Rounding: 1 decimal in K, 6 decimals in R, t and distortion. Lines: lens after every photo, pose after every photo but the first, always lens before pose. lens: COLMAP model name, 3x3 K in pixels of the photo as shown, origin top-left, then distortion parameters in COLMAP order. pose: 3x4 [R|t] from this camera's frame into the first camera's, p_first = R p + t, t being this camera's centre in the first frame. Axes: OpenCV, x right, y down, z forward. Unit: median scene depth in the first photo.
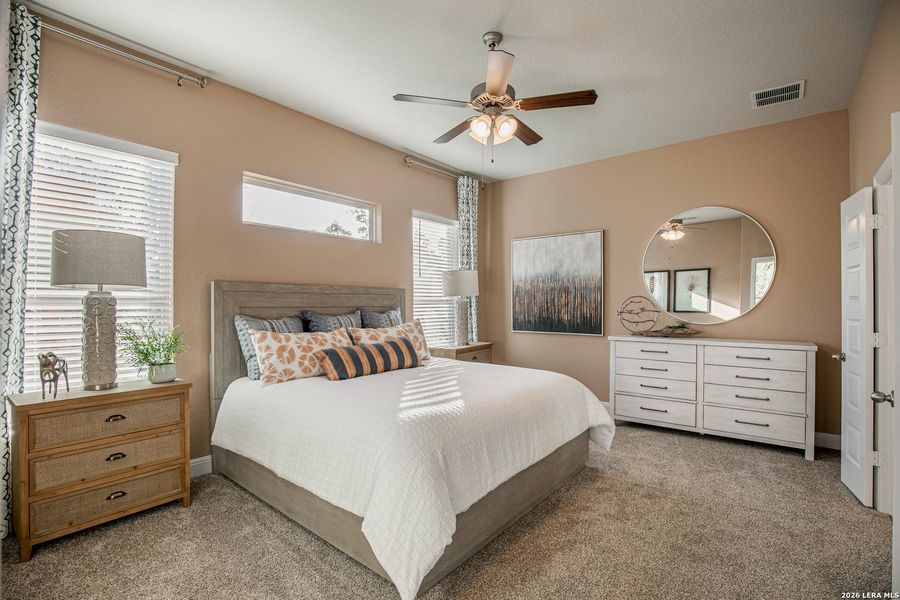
lens RADIAL K [[422.0, 0, 451.2], [0, 422.0, 305.1], [0, 0, 1]] dist [0.001180, 0.000065]
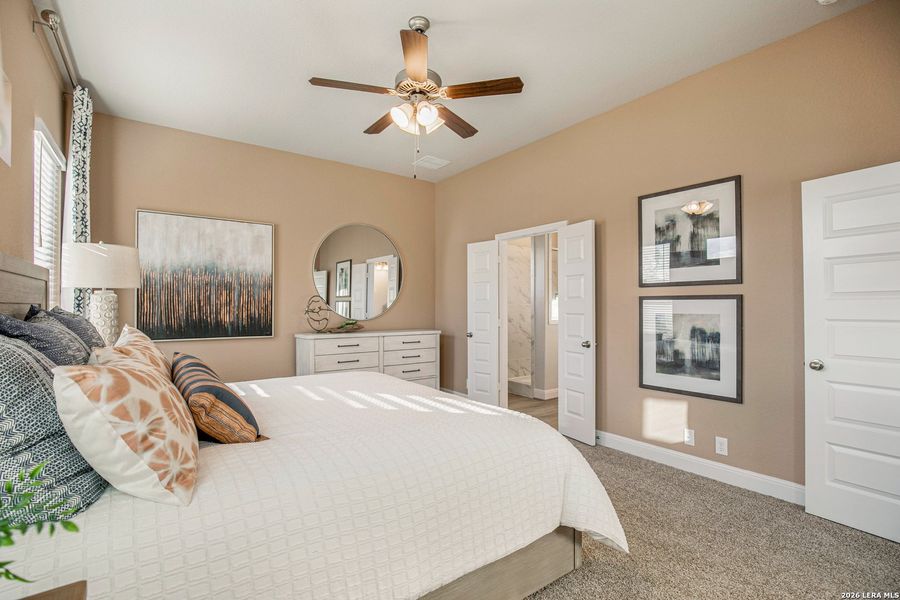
lens RADIAL K [[422.0, 0, 451.3], [0, 422.0, 301.2], [0, 0, 1]] dist [0.001180, 0.000065]
pose [[0.270383, 0.011050, 0.962690, -0.416455], [-0.000617, 0.999936, -0.011304, 0.003528], [-0.962753, 0.002462, 0.270372, 0.347400]]
